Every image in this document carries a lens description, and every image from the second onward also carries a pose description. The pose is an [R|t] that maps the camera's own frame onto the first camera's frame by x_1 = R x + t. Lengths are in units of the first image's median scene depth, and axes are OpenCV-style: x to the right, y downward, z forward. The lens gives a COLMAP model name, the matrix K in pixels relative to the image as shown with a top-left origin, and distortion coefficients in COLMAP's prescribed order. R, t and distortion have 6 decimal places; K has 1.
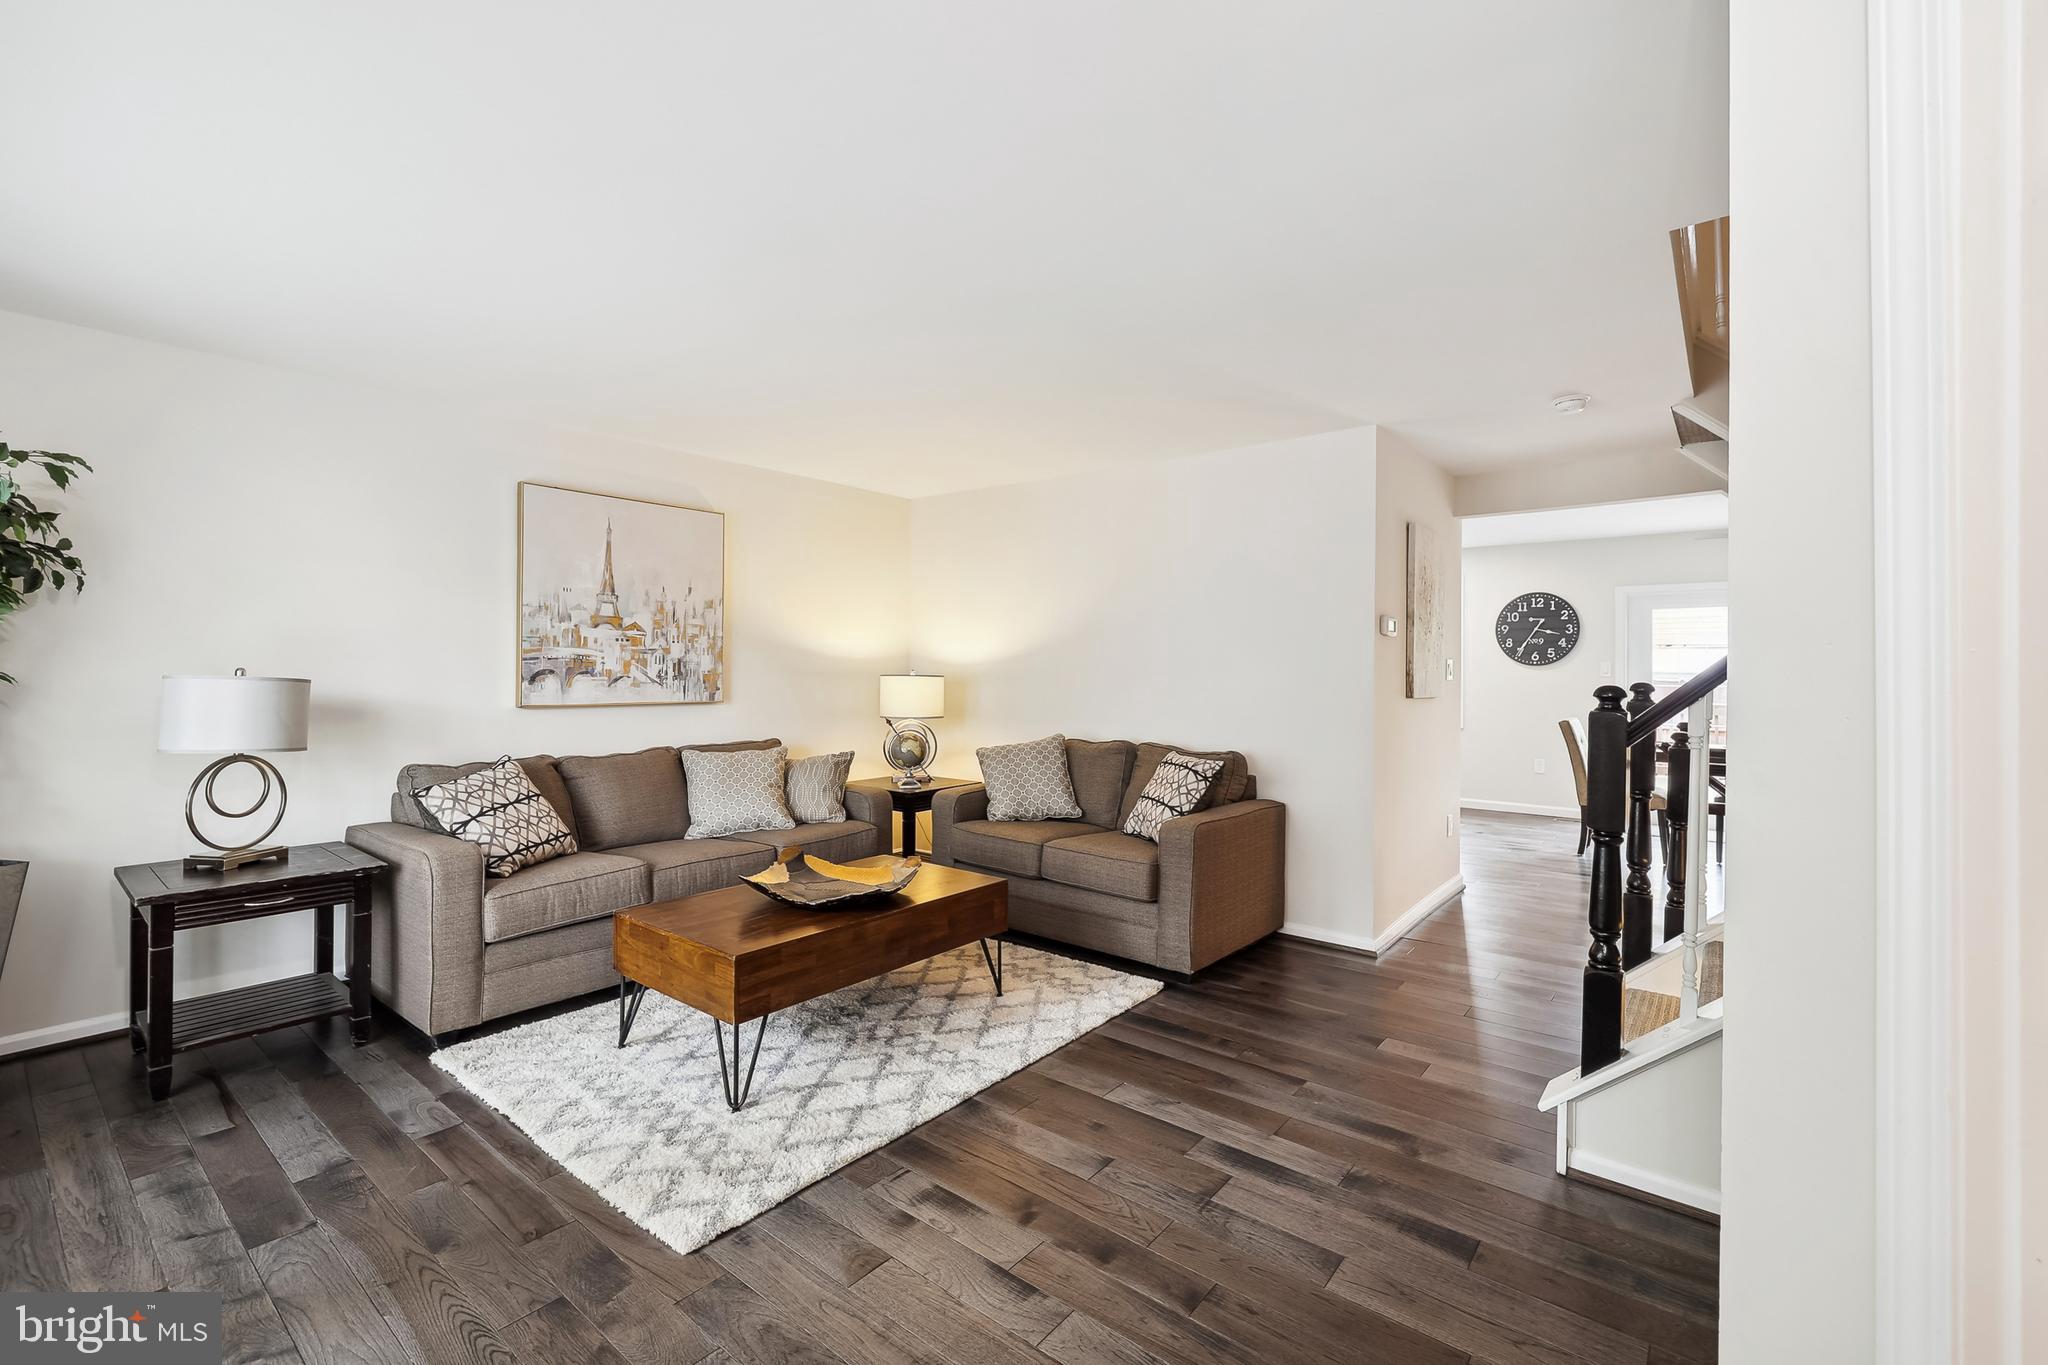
lens RADIAL K [[866.9, 0, 1025.1], [0, 866.9, 659.6], [0, 0, 1]] dist [0.002552, 0.000263]
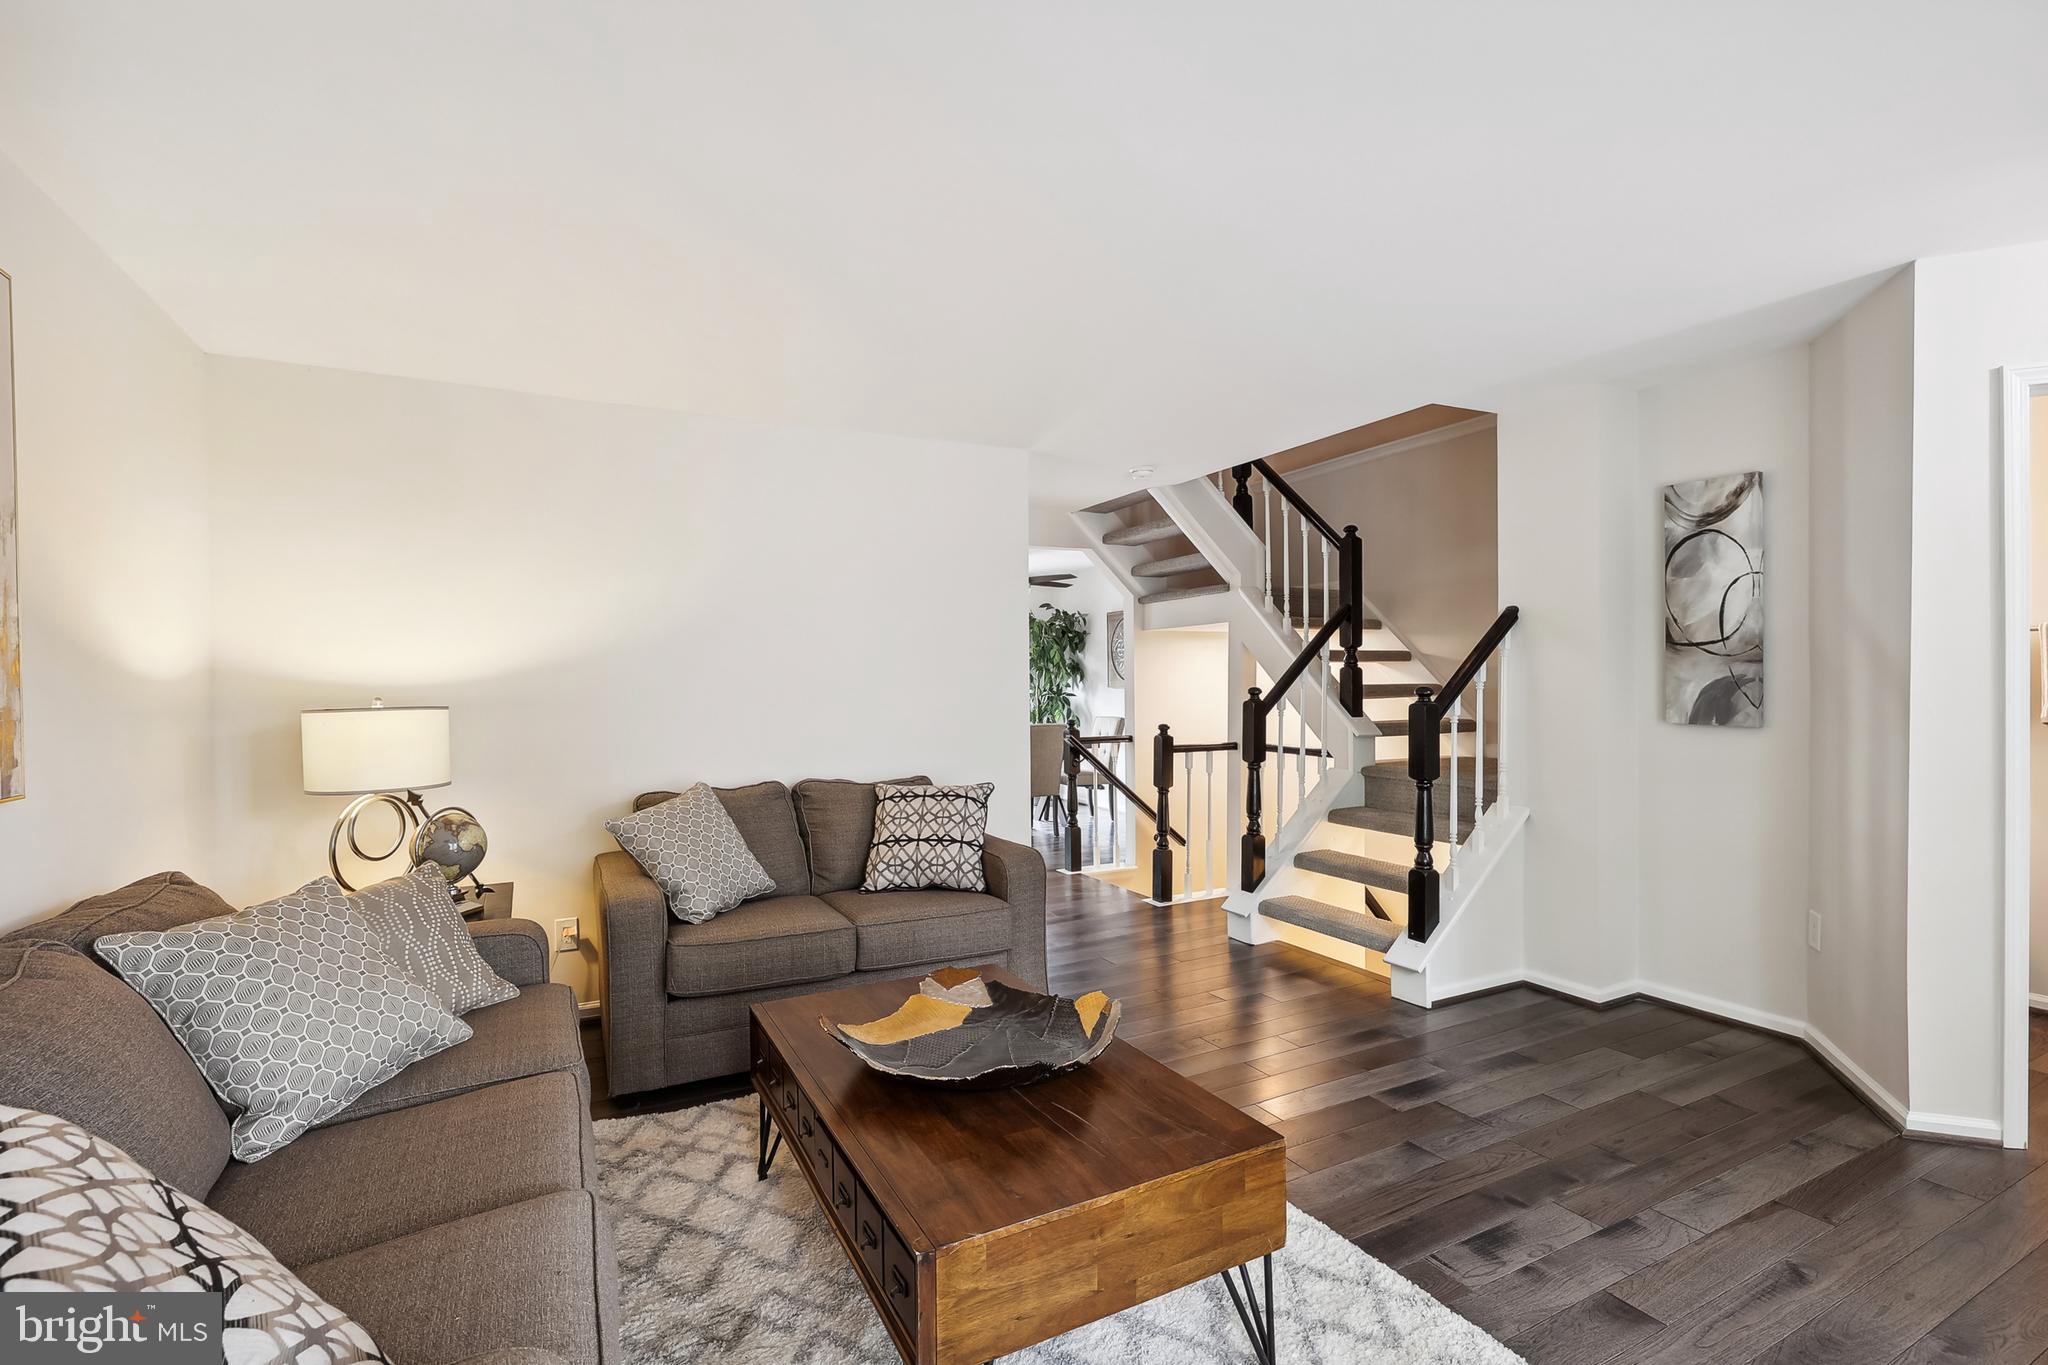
lens RADIAL K [[925.7, 0, 1024.0], [0, 925.7, 682.5], [0, 0, 1]] dist [-0.000515, 0.000090]
pose [[0.397535, -0.012807, 0.917498, -1.141095], [0.006306, 0.999917, 0.011225, 0.001135], [-0.917565, 0.001323, 0.397583, 1.007029]]
